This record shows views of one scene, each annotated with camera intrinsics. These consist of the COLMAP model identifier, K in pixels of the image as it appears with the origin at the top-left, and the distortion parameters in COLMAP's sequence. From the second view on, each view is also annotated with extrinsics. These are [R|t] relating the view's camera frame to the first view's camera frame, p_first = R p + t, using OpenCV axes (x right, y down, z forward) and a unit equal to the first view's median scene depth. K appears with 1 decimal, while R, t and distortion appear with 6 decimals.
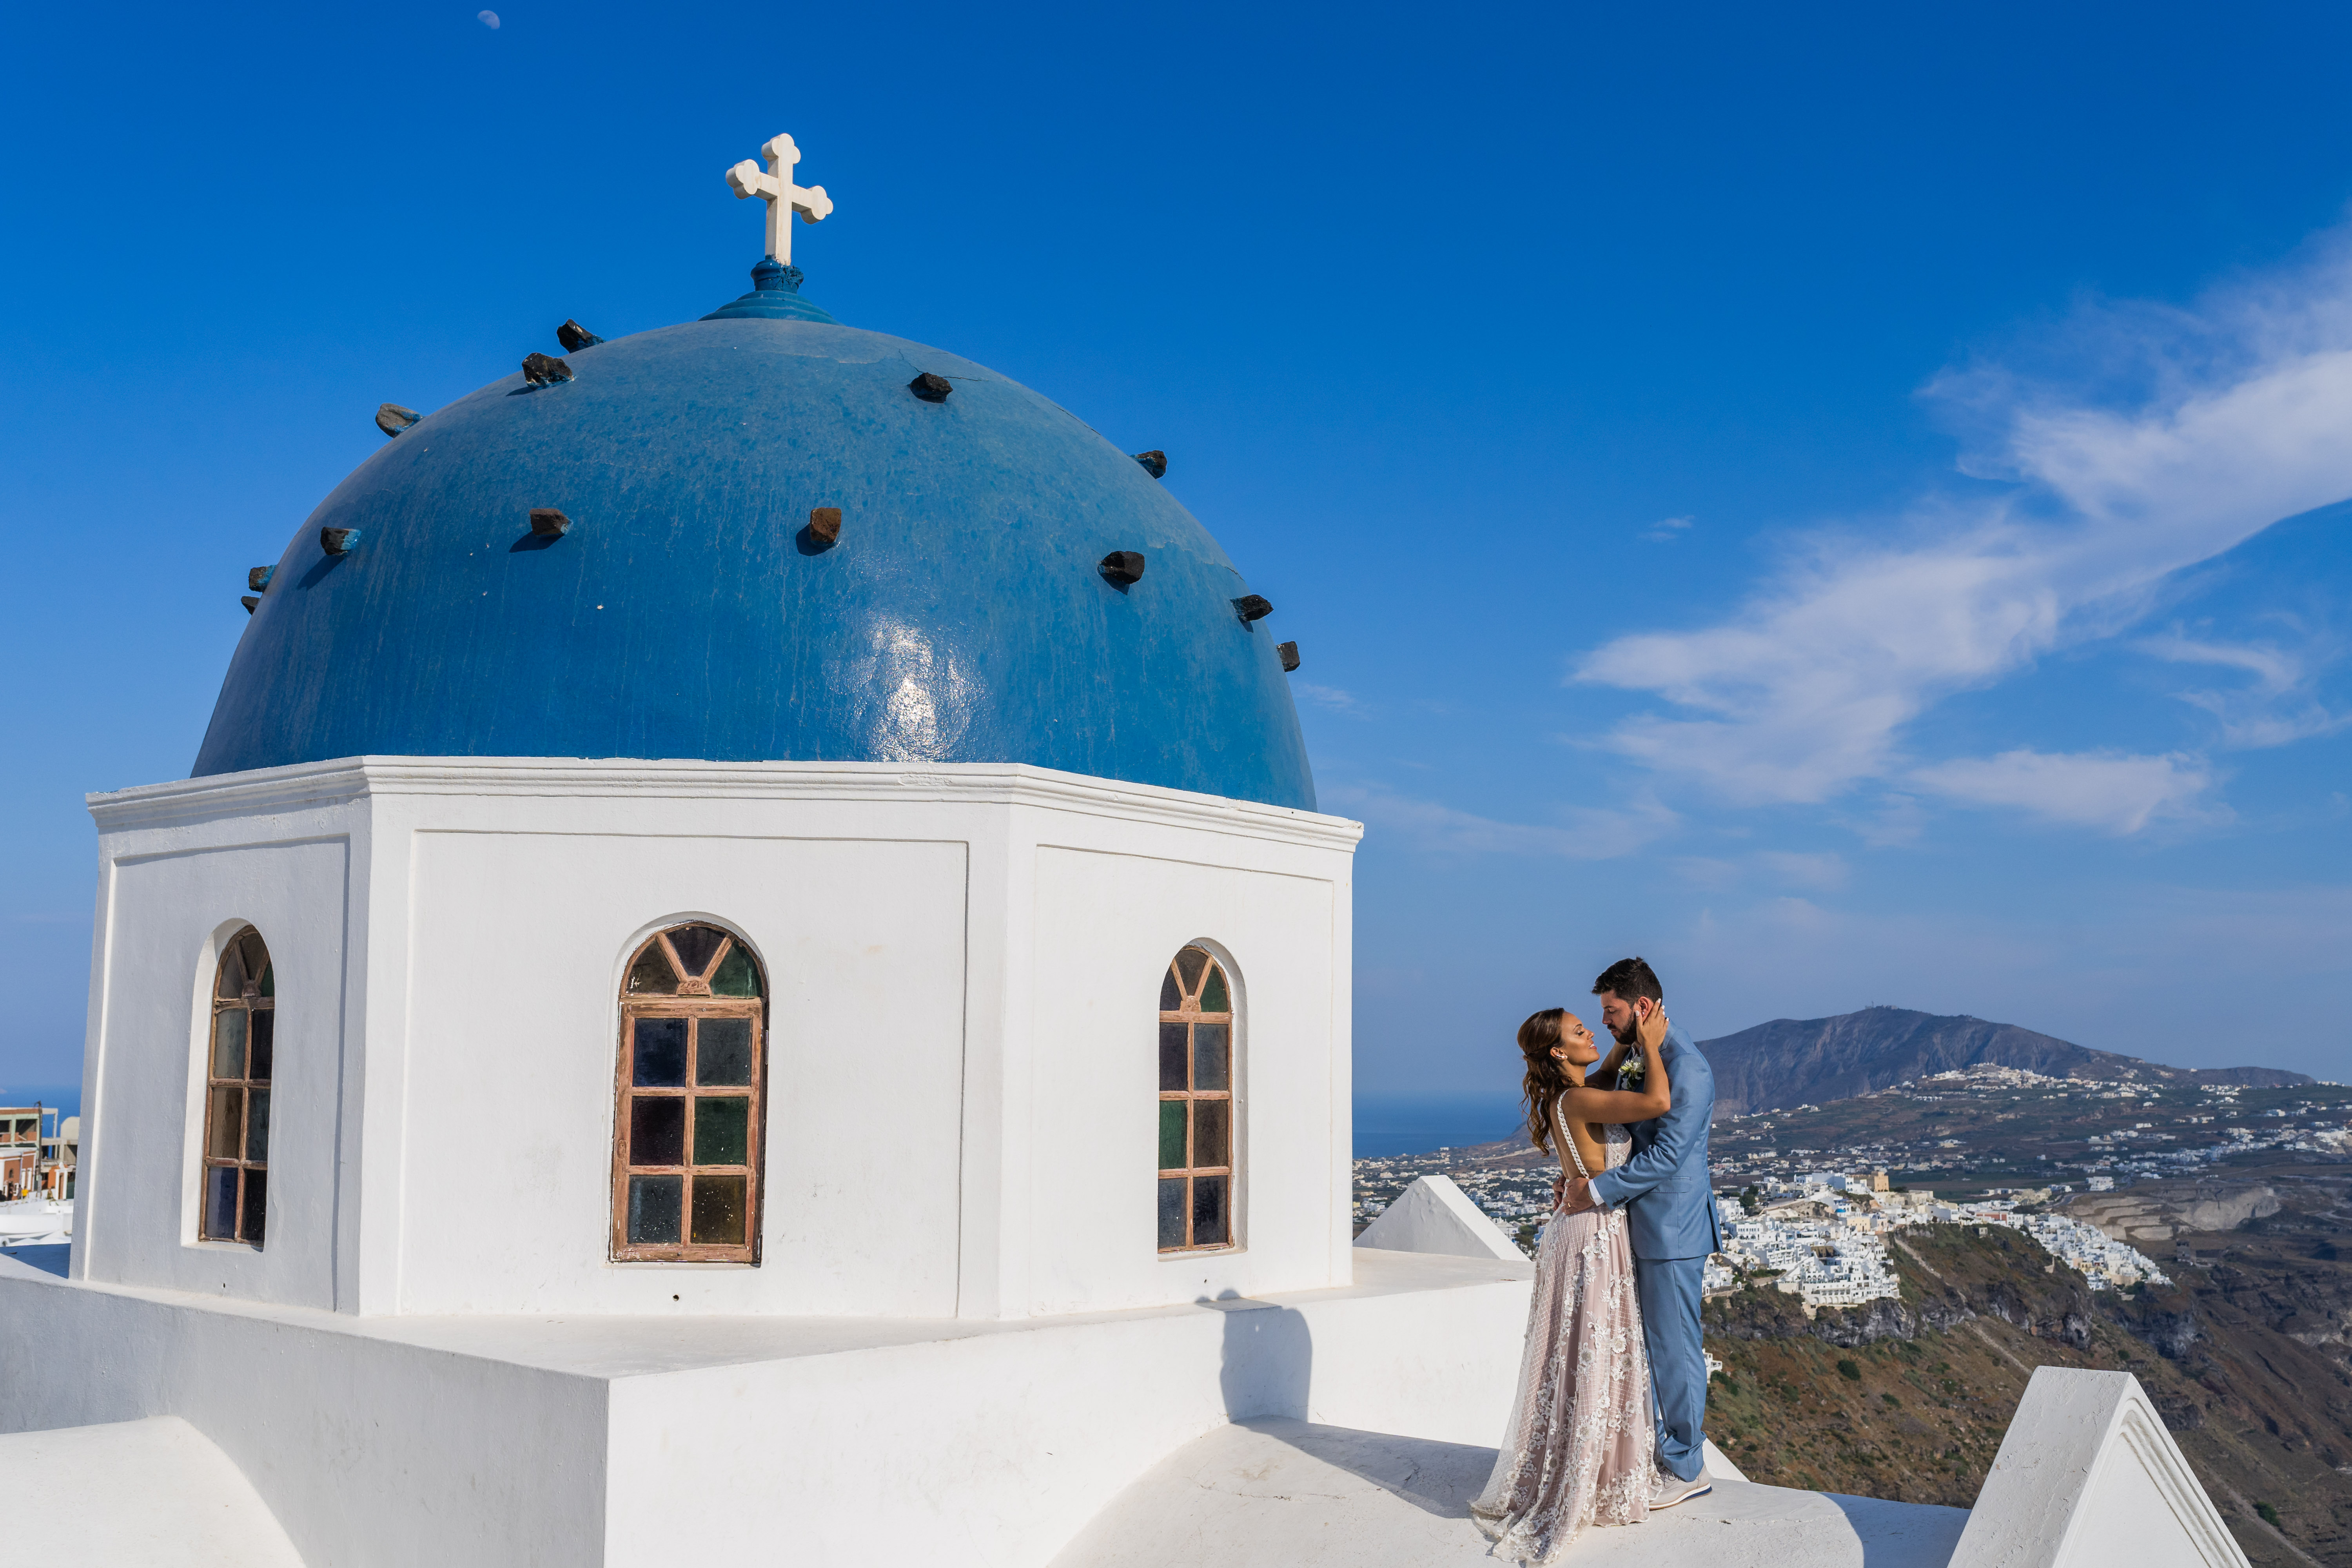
lens RADIAL K [[2127.8, 0, 1176.0], [0, 2127.8, 784.0], [0, 0, 1]] dist [0.002262, 0.000042]
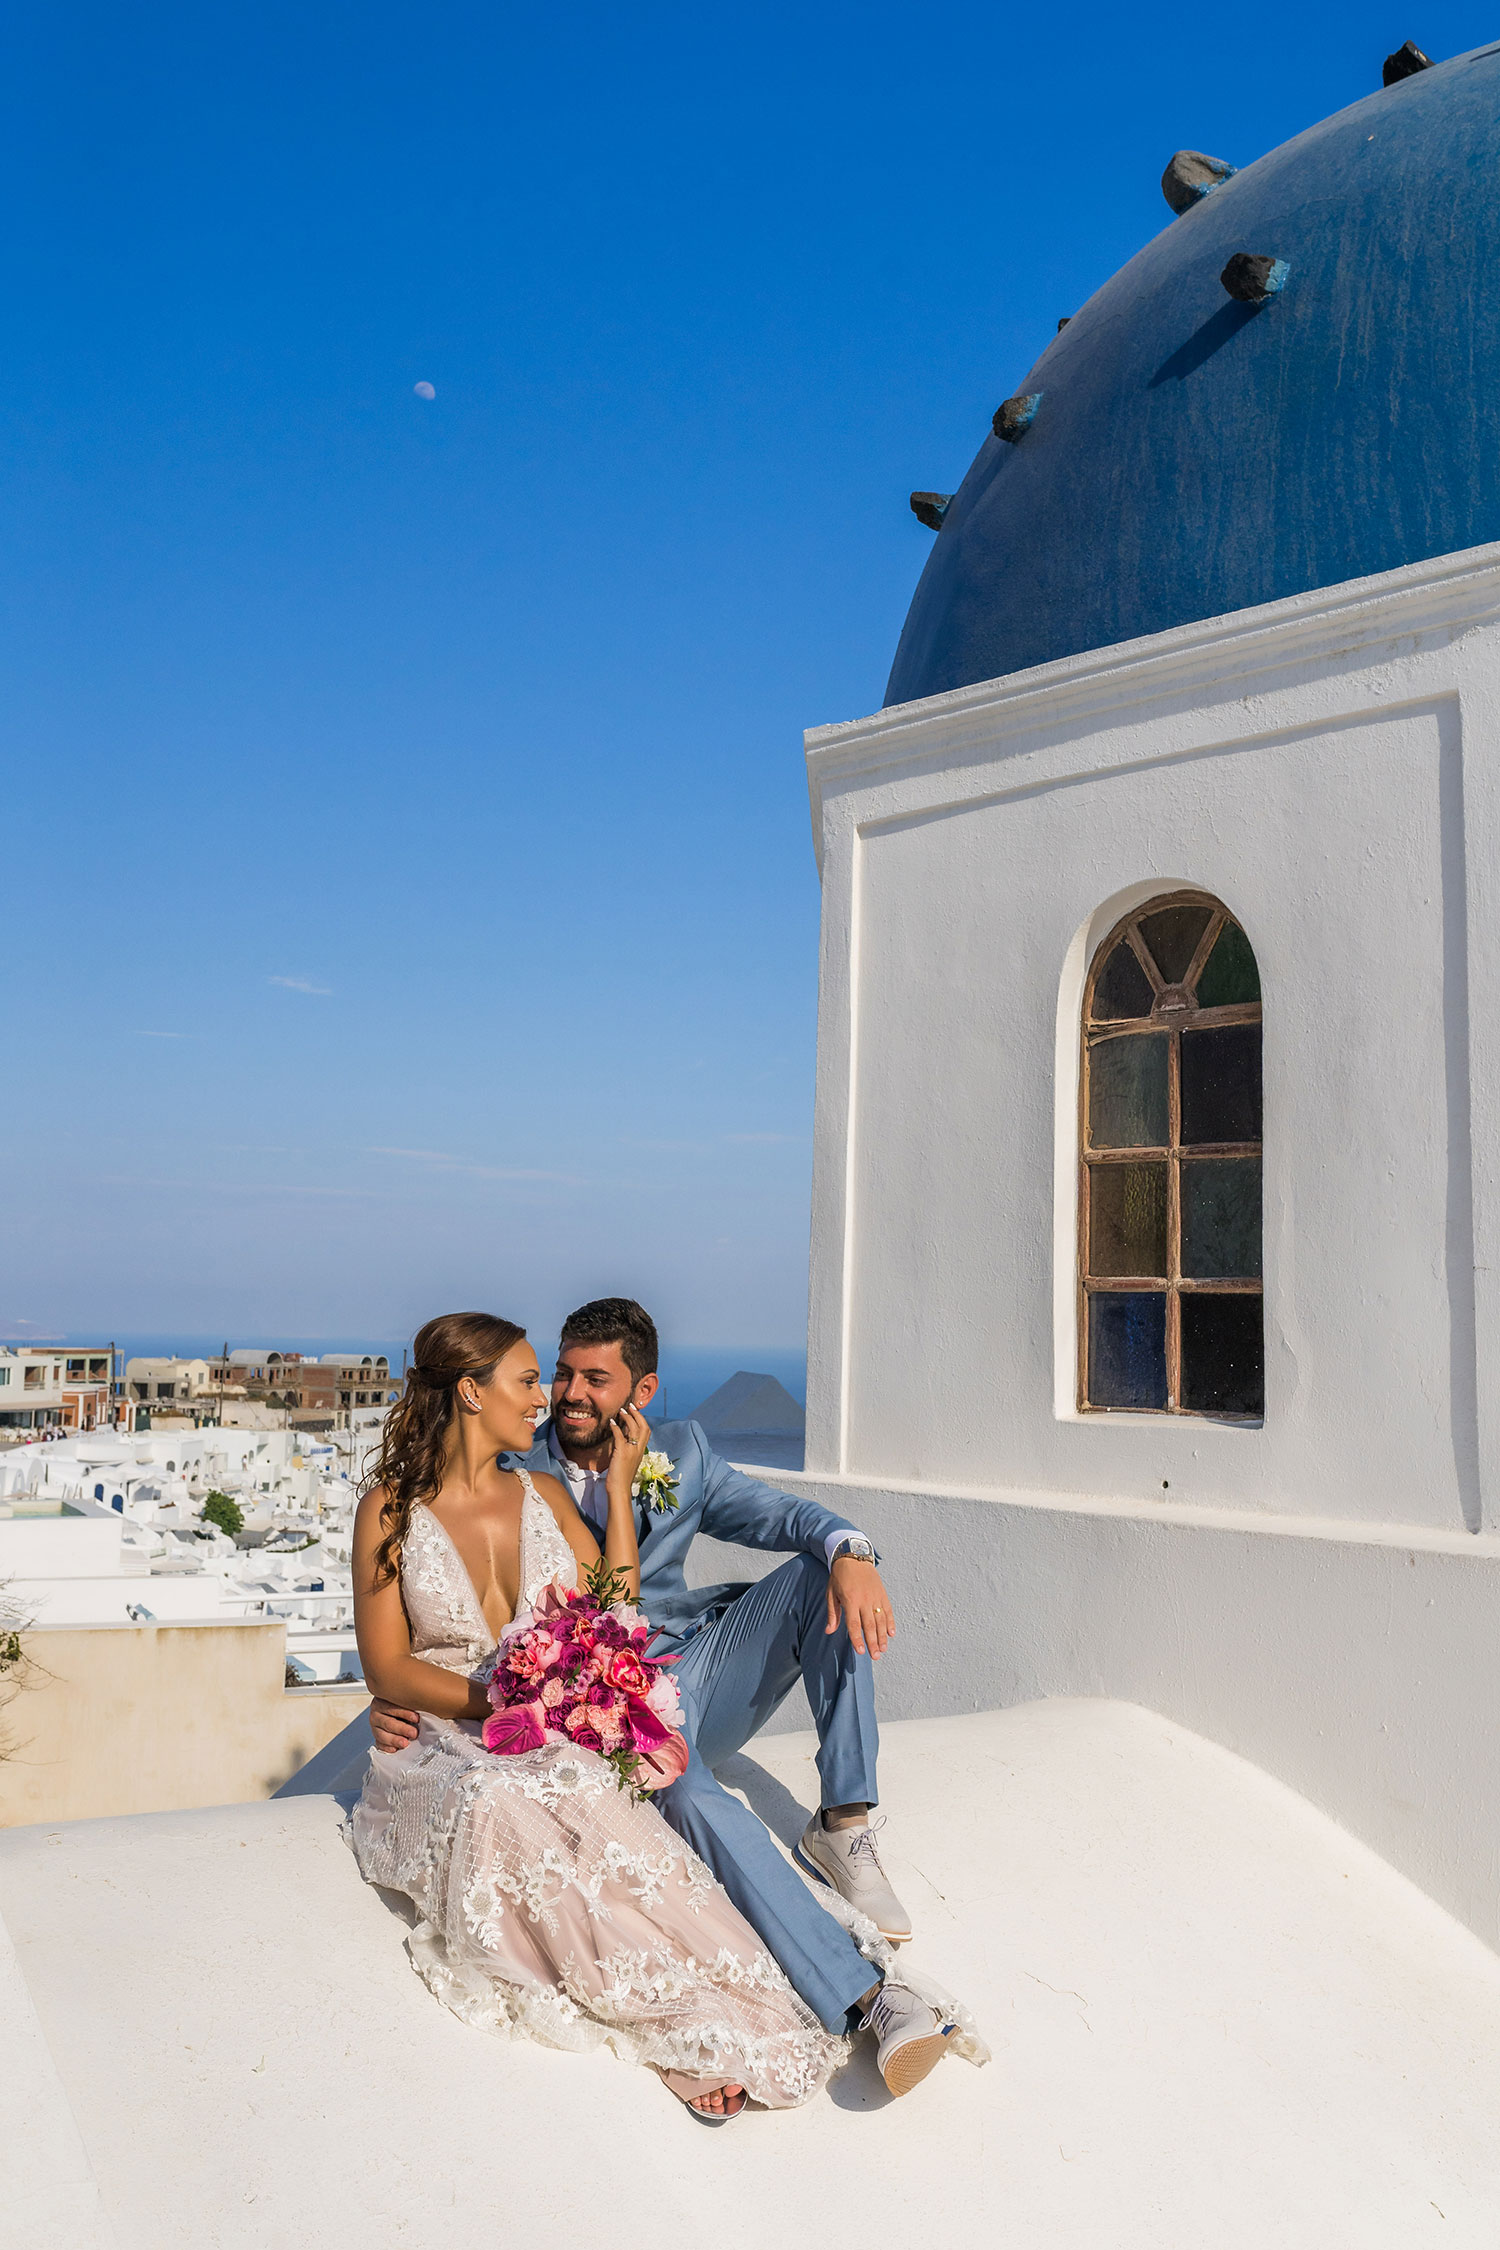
lens RADIAL K [[2118.5, 0, 750.0], [0, 2118.5, 1125.0], [0, 0, 1]] dist [0.006036, -0.013906]
pose [[0.981676, 0.003623, -0.190523, -0.421549], [0.002744, 0.999447, 0.033143, 0.107572], [0.190537, -0.033058, 0.981123, 0.372253]]
